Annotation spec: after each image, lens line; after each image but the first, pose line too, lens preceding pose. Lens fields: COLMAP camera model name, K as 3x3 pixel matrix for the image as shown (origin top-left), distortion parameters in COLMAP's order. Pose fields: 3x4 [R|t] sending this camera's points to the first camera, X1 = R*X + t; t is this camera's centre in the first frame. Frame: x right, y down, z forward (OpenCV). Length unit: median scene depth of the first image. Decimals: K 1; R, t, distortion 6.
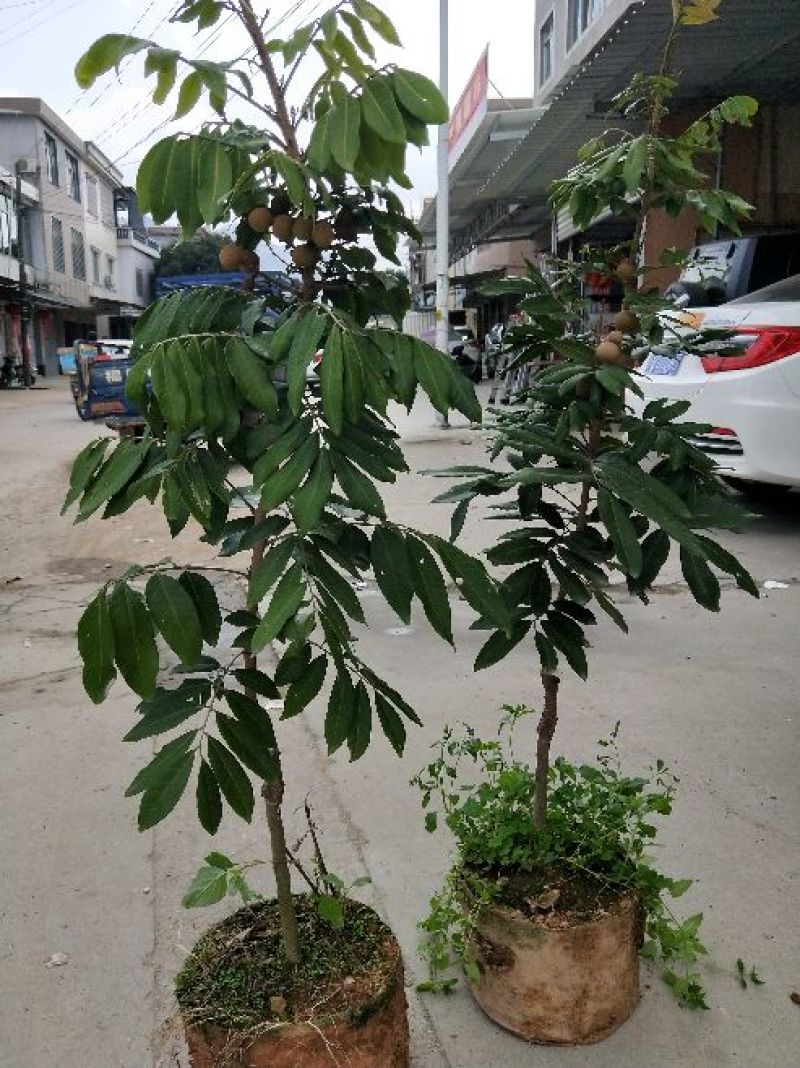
lens RADIAL K [[934.6, 0, 400.0], [0, 934.6, 534.0], [0, 0, 1]] dist [-0.013823, 0.012337]
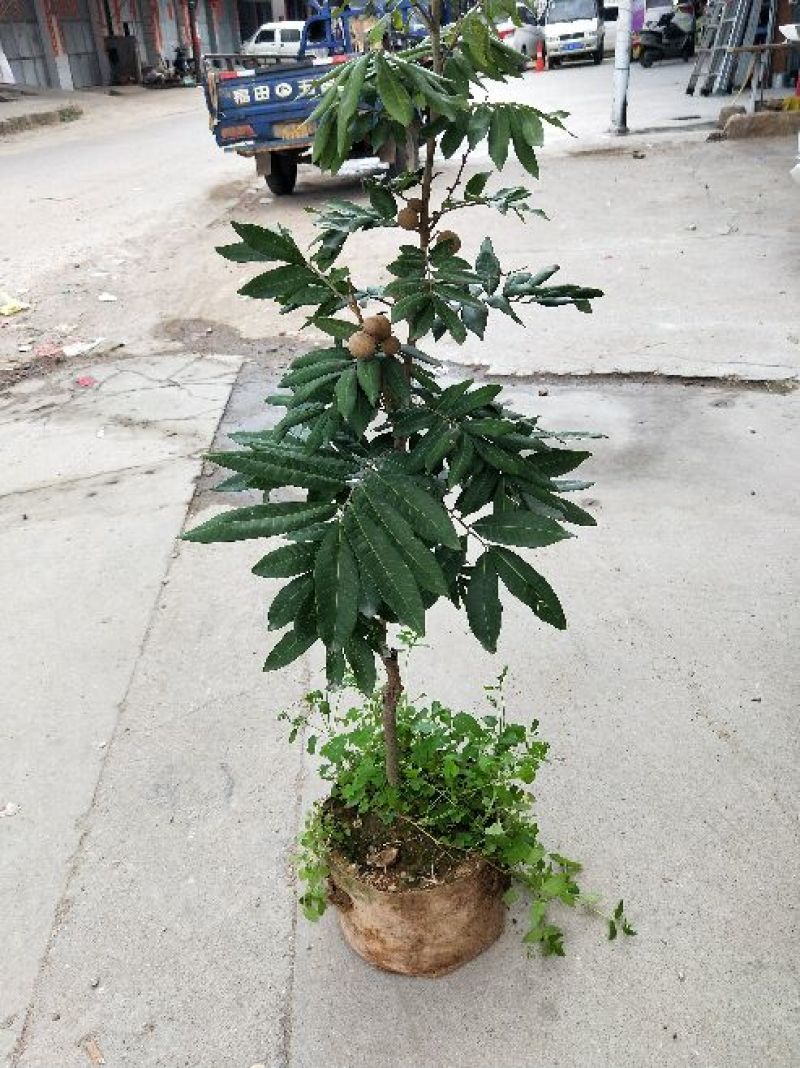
lens RADIAL K [[934.6, 0, 400.0], [0, 934.6, 534.0], [0, 0, 1]] dist [-0.013823, 0.012337]
pose [[0.977507, 0.060001, -0.202188, 0.115722], [0.006351, 0.949868, 0.312587, -0.080124], [0.210807, -0.306840, 0.928122, 0.061415]]
